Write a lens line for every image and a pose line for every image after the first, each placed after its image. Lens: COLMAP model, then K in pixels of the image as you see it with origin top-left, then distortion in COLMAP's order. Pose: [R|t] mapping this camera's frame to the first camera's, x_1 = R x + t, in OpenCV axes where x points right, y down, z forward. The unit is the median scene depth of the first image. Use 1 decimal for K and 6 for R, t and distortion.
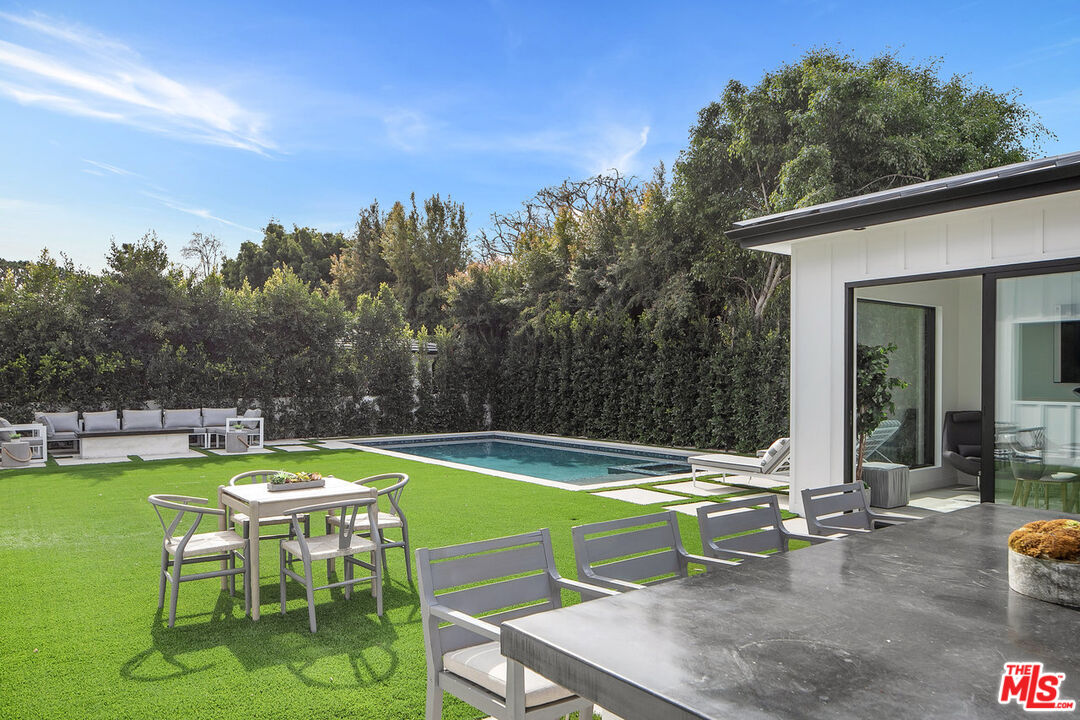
lens RADIAL K [[747.8, 0, 538.8], [0, 747.8, 385.7], [0, 0, 1]] dist [0.000199, -0.000338]
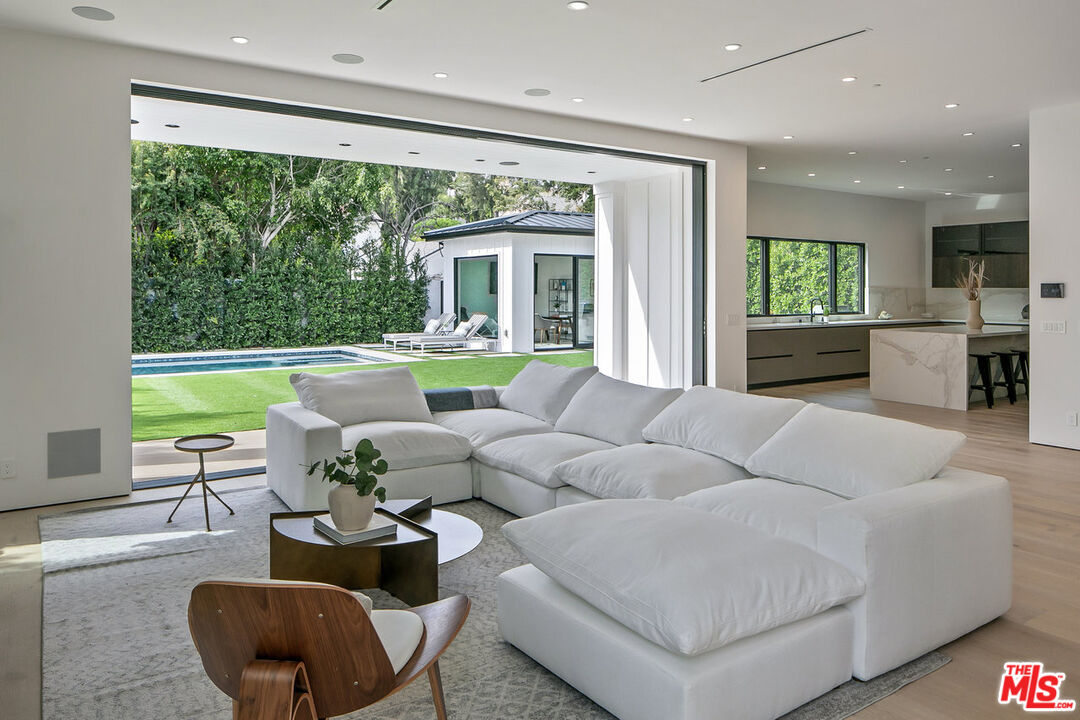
lens RADIAL K [[759.7, 0, 552.4], [0, 759.7, 296.1], [0, 0, 1]] dist [-0.010454, -0.002700]
pose [[0.042137, -0.004720, 0.999101, -0.976905], [0.013545, 0.999900, 0.004152, -0.001852], [-0.999020, 0.013358, 0.042197, 0.402565]]
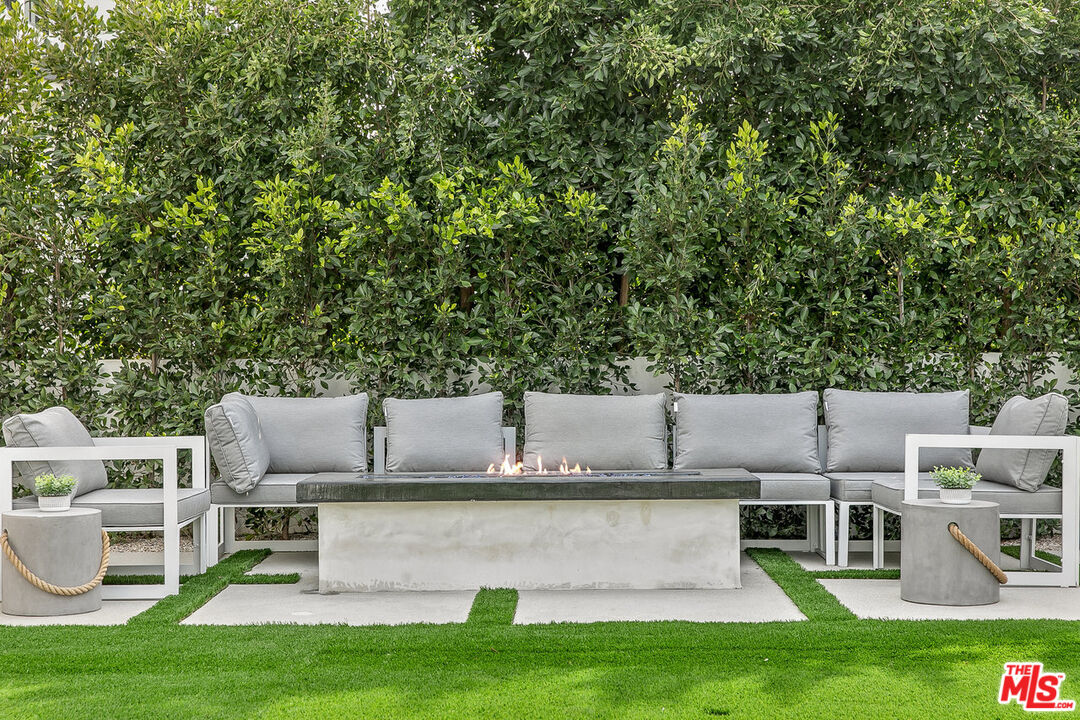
lens RADIAL K [[1941.4, 0, 475.4], [0, 1941.4, 358.6], [0, 0, 1]] dist [-0.013533, -0.076758]
pose [[0.779691, -0.000854, -0.626163, -0.162882], [-0.002028, 0.999990, -0.003890, 0.023525], [0.626161, 0.004303, 0.779682, 0.476413]]
